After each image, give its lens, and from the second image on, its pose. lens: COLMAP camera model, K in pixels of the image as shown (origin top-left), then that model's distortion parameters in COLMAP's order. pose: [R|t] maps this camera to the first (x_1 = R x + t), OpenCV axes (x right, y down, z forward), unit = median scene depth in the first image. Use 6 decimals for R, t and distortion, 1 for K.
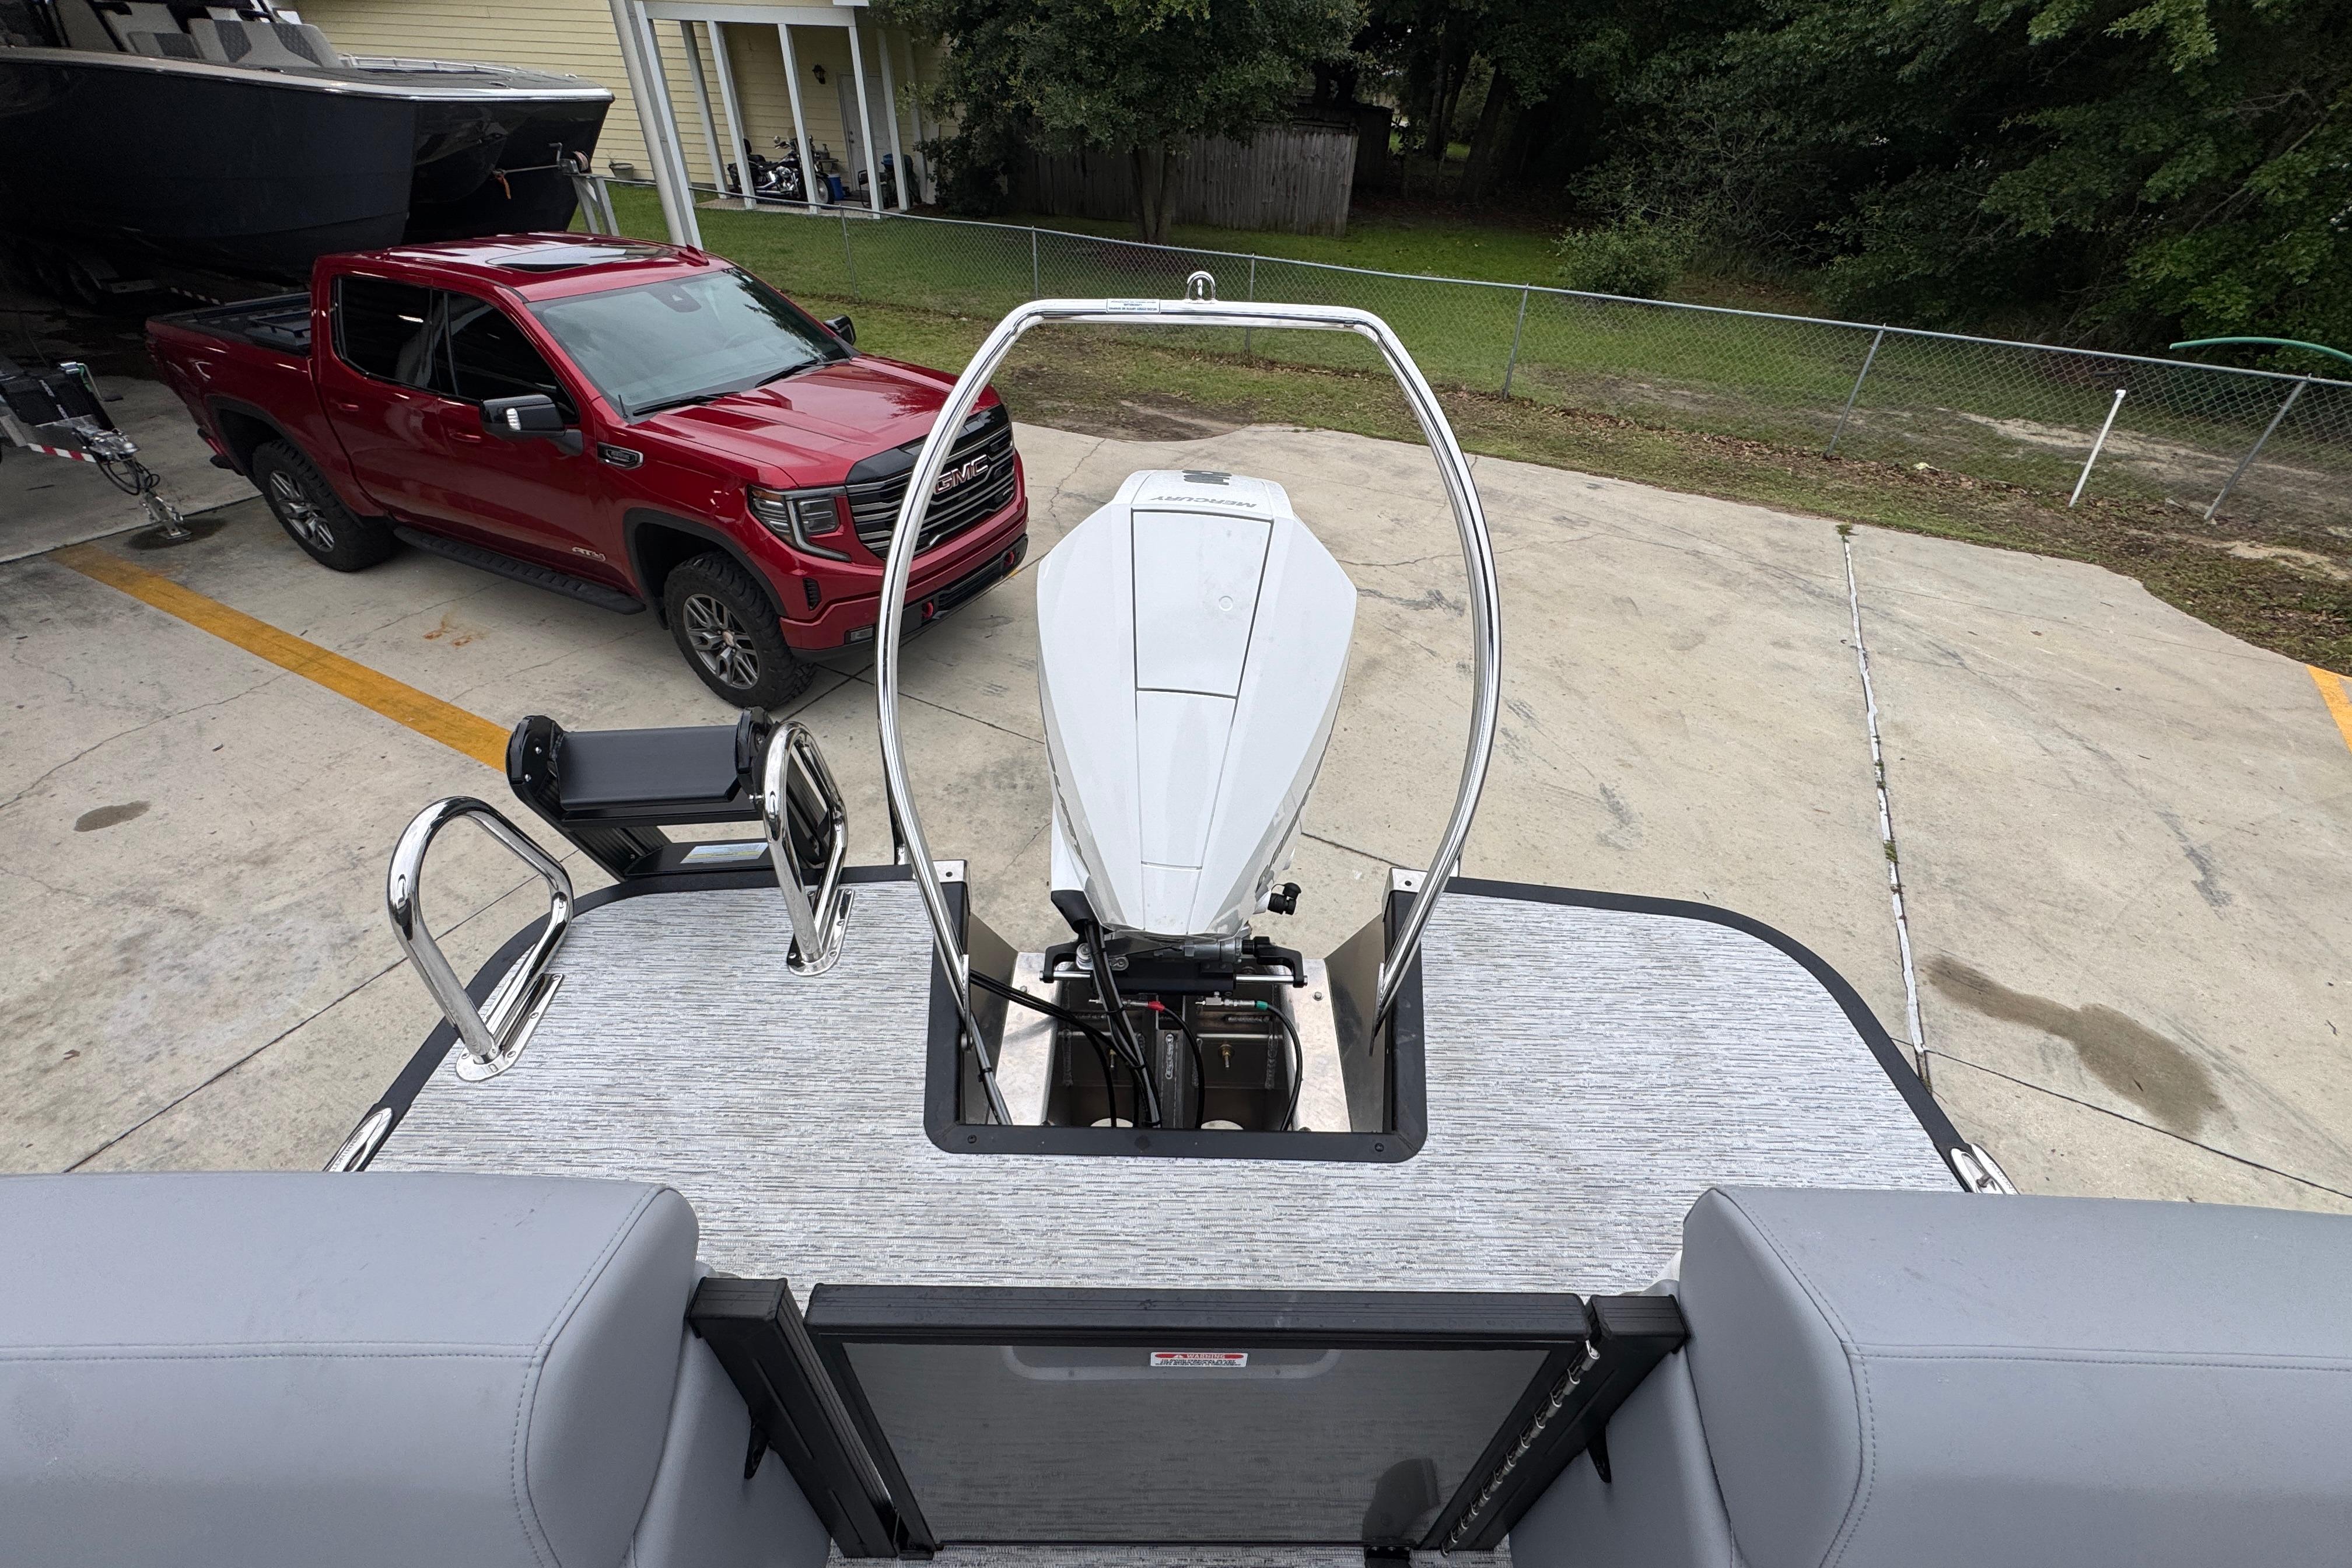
lens RADIAL K [[936.9, 0, 1177.4], [0, 936.9, 782.1], [0, 0, 1]] dist [-0.002422, 0.000104]
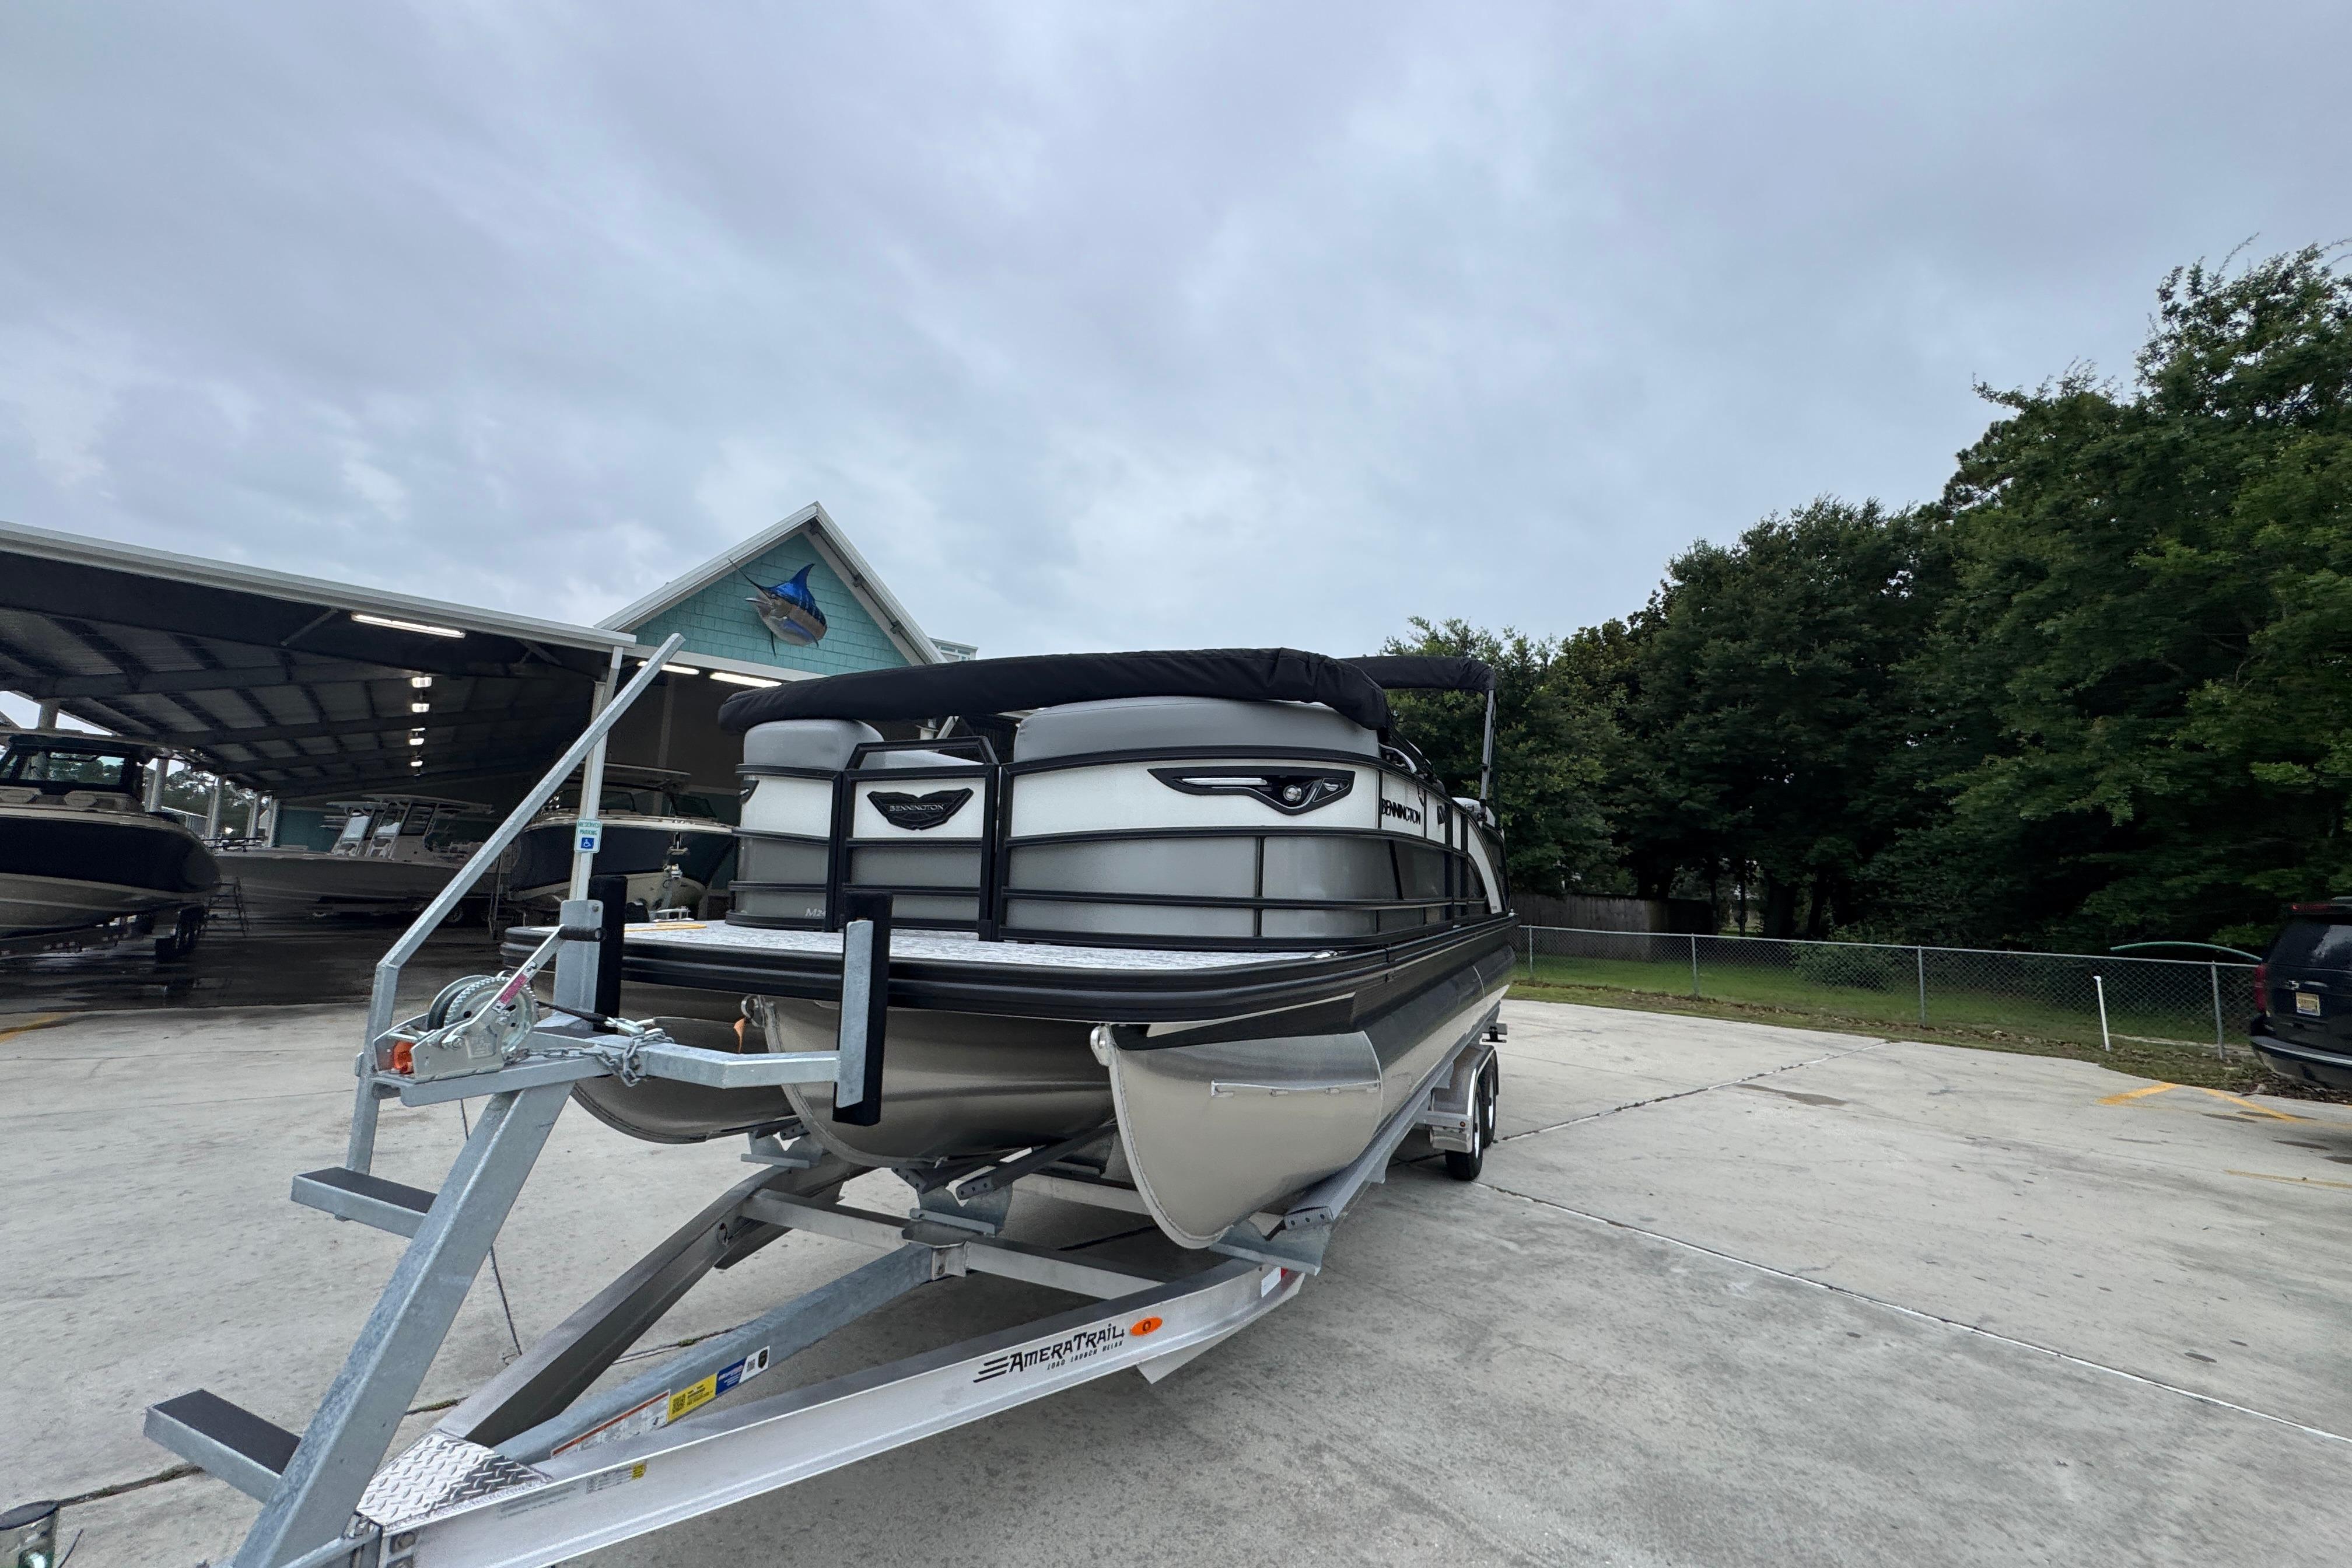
lens RADIAL K [[936.9, 0, 1175.3], [0, 936.9, 785.8], [0, 0, 1]] dist [-0.002422, 0.000104]
pose [[0.917142, -0.044830, -0.396032, 0.361142], [-0.247127, 0.715622, -0.653310, 1.129639], [0.312697, 0.697048, 0.645248, -1.058397]]
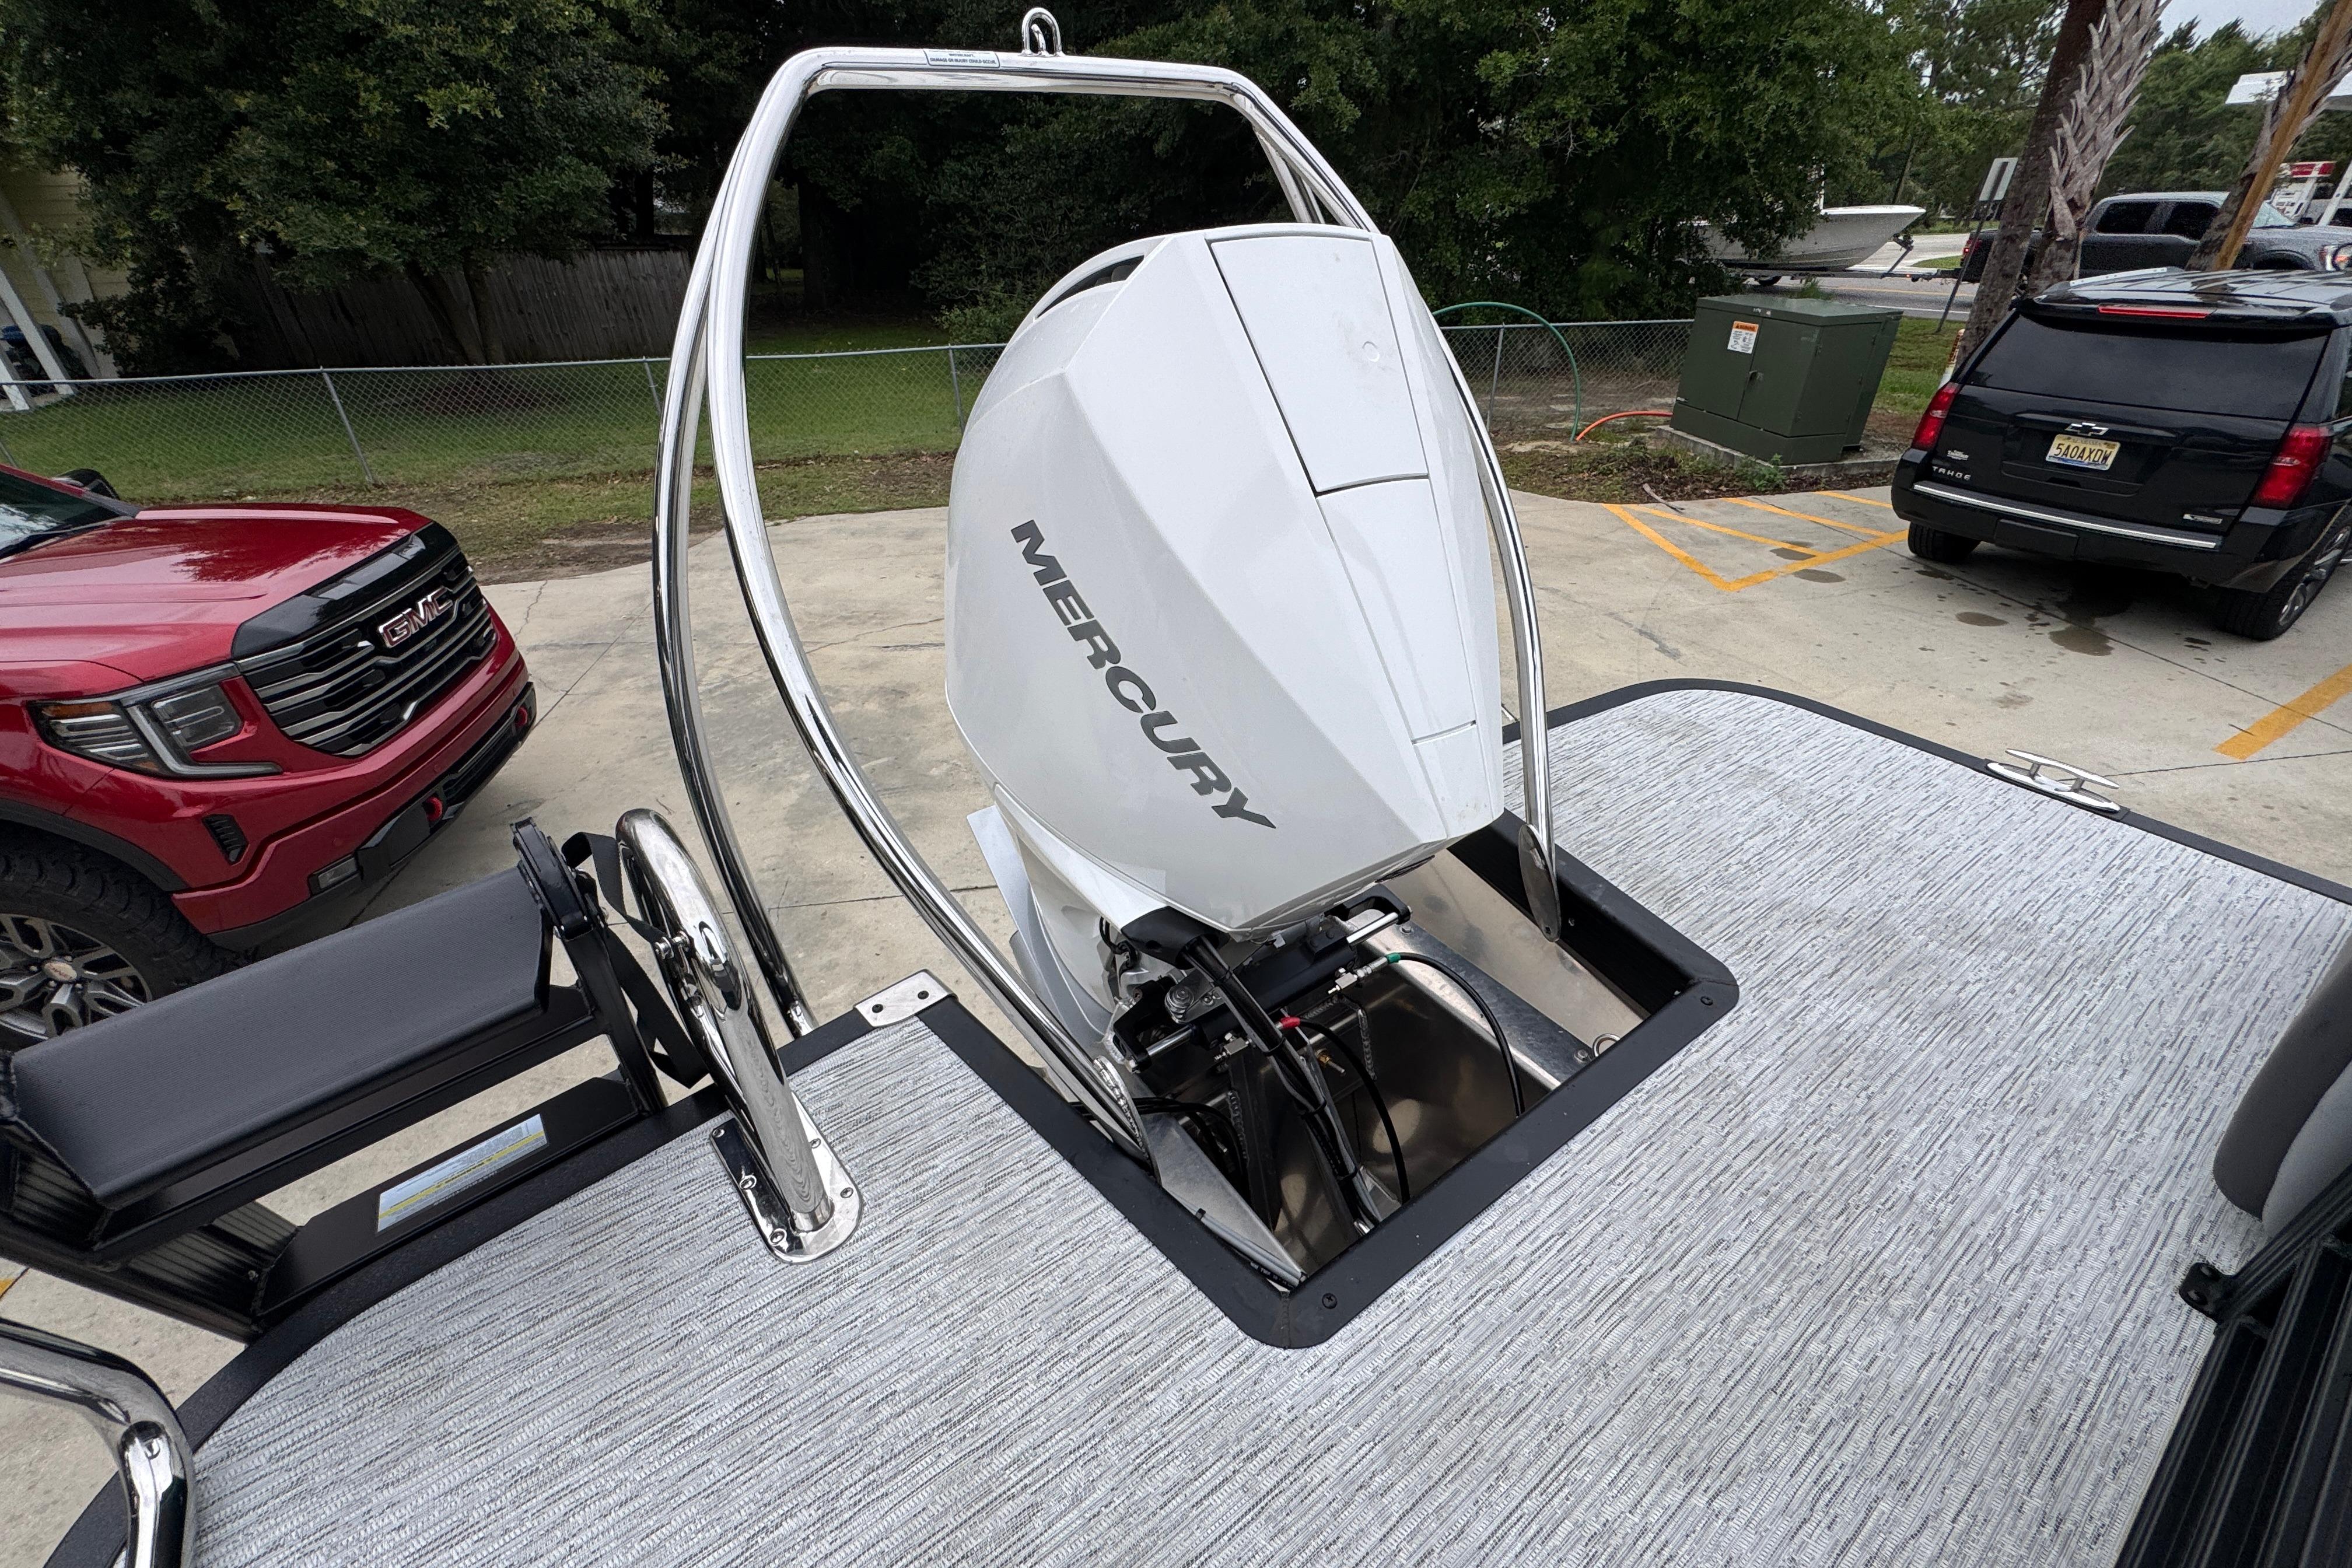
lens RADIAL K [[936.9, 0, 1177.1], [0, 936.9, 780.0], [0, 0, 1]] dist [-0.002422, 0.000104]
pose [[0.812434, -0.343036, 0.471463, -0.129909], [0.389119, 0.921187, -0.000283, 0.012094], [-0.434209, 0.183686, 0.881886, 0.130393]]
